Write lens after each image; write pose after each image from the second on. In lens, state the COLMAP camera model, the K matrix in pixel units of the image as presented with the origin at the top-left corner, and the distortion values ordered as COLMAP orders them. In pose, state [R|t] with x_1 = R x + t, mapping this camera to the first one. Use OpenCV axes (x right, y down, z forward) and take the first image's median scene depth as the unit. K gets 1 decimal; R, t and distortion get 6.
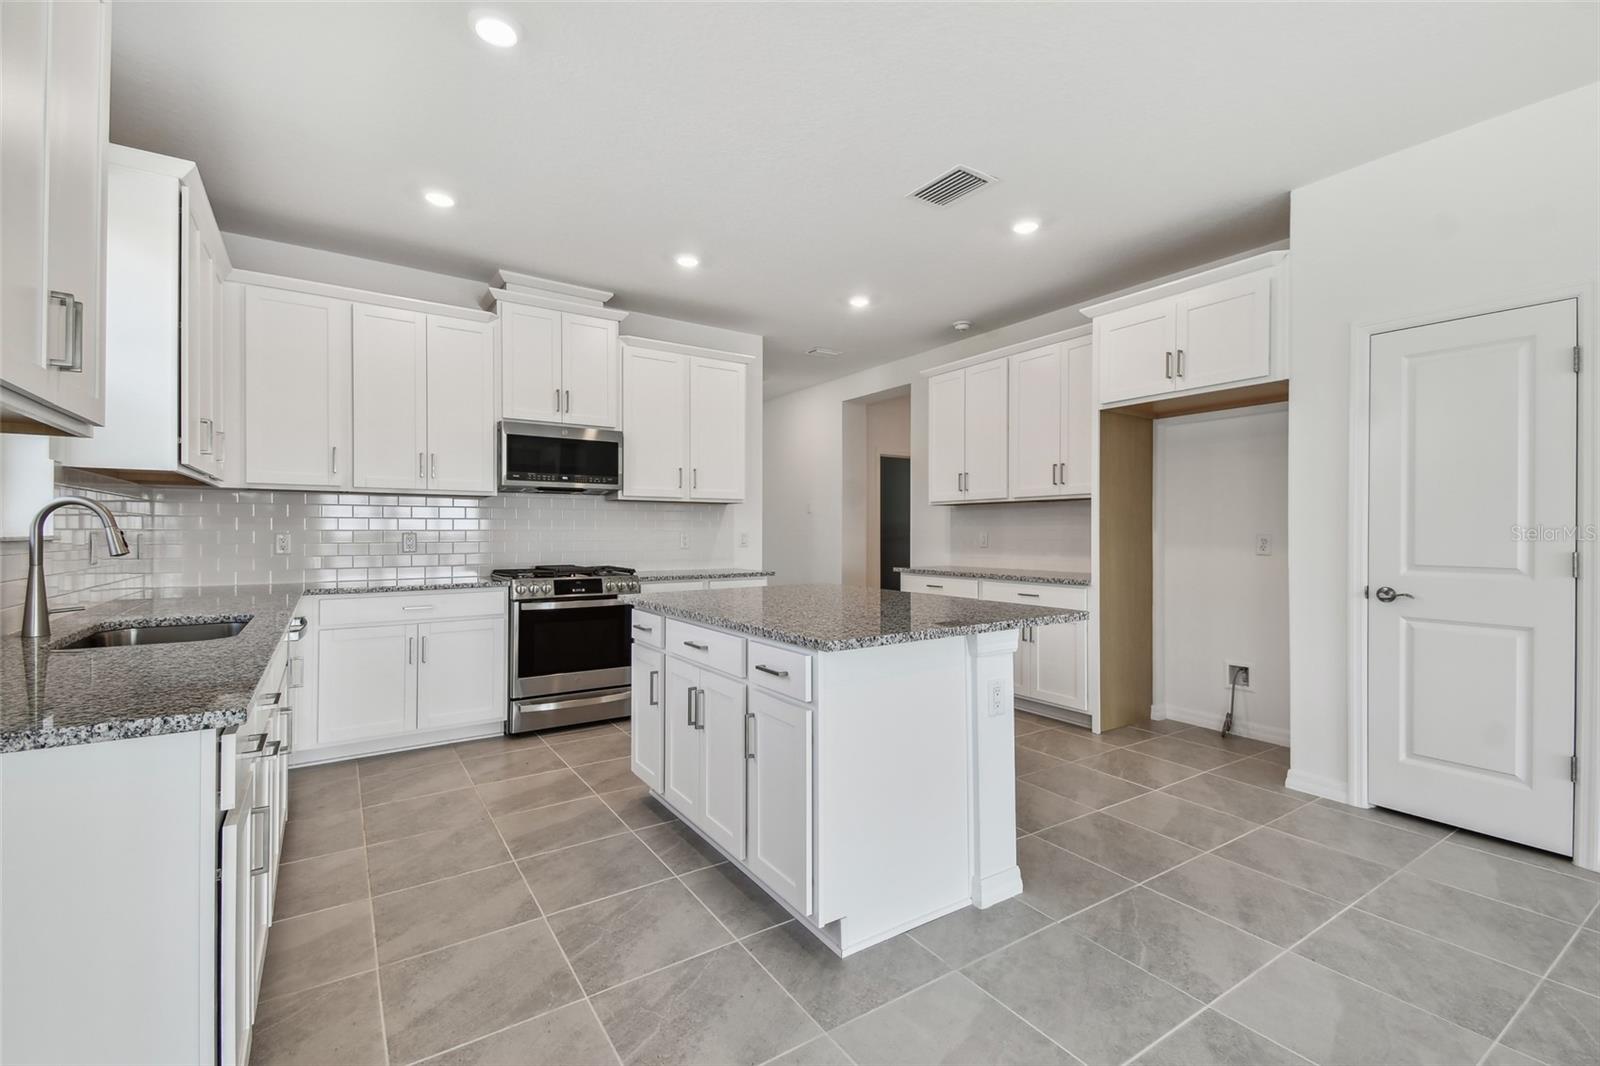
lens RADIAL K [[710.4, 0, 802.8], [0, 710.4, 514.5], [0, 0, 1]] dist [0.029196, -0.003147]
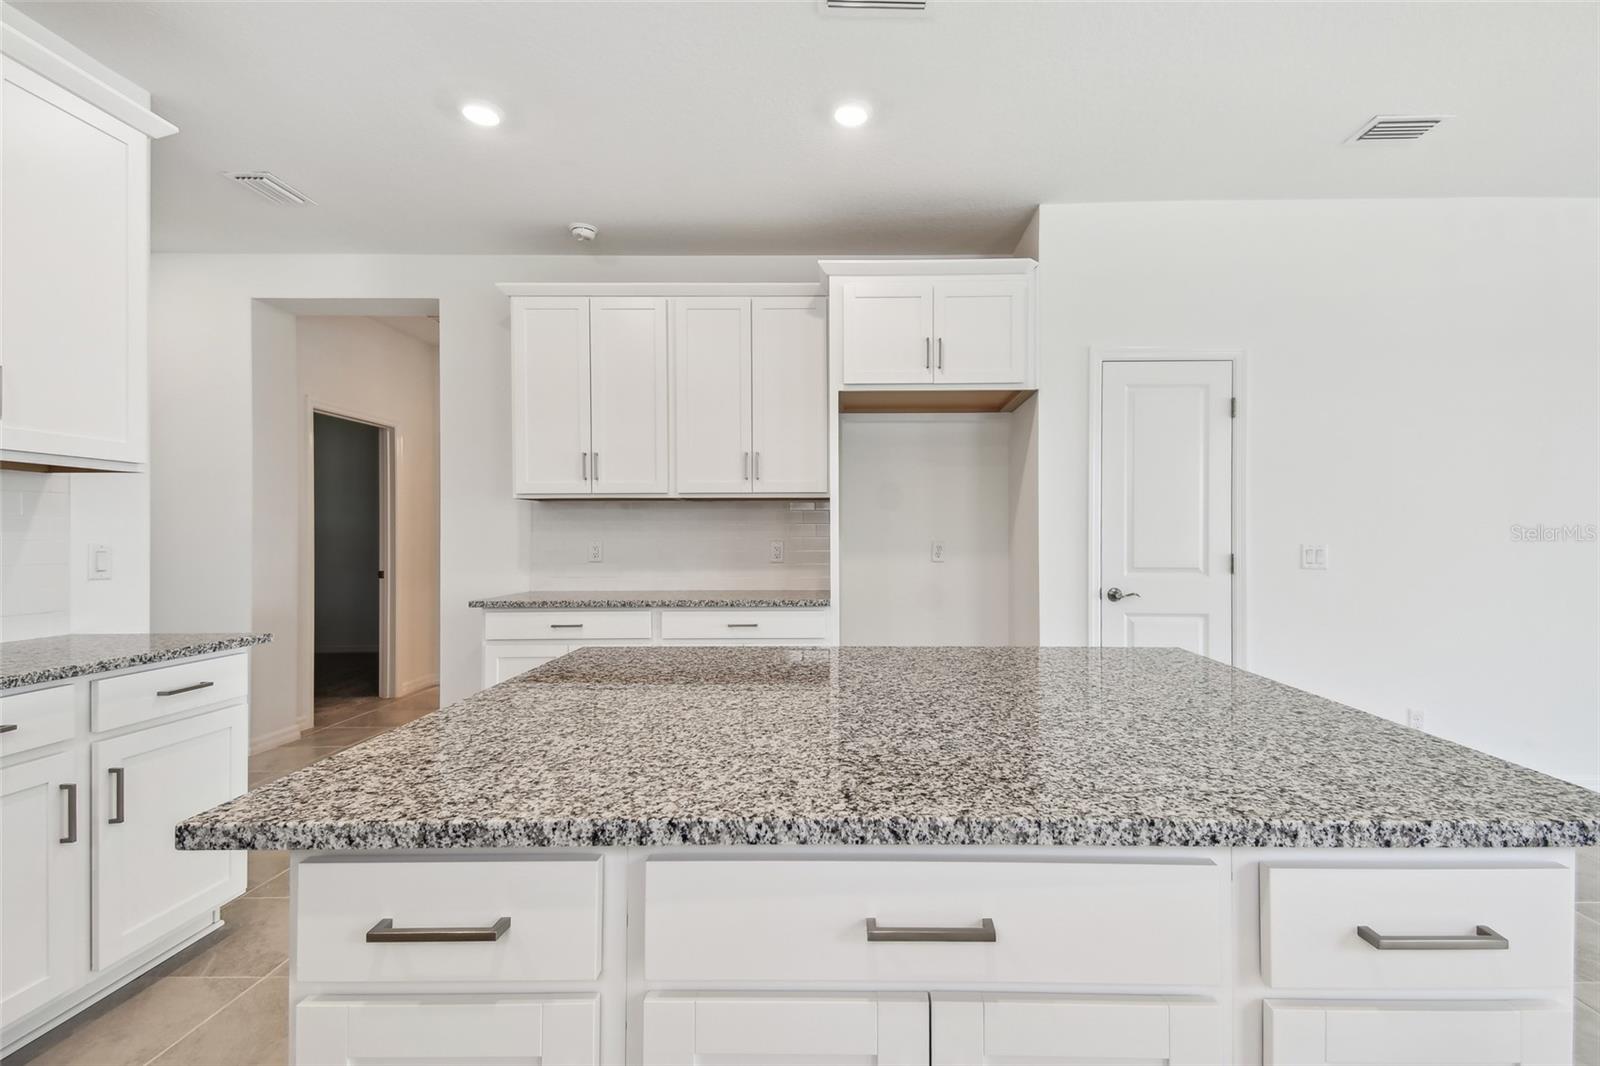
lens RADIAL K [[710.4, 0, 809.5], [0, 710.4, 536.0], [0, 0, 1]] dist [0.029196, -0.003147]
pose [[0.551770, -0.000589, 0.833996, -0.342979], [-0.017955, 0.999760, 0.012585, 0.012605], [-0.833803, -0.021918, 0.551627, 0.696487]]
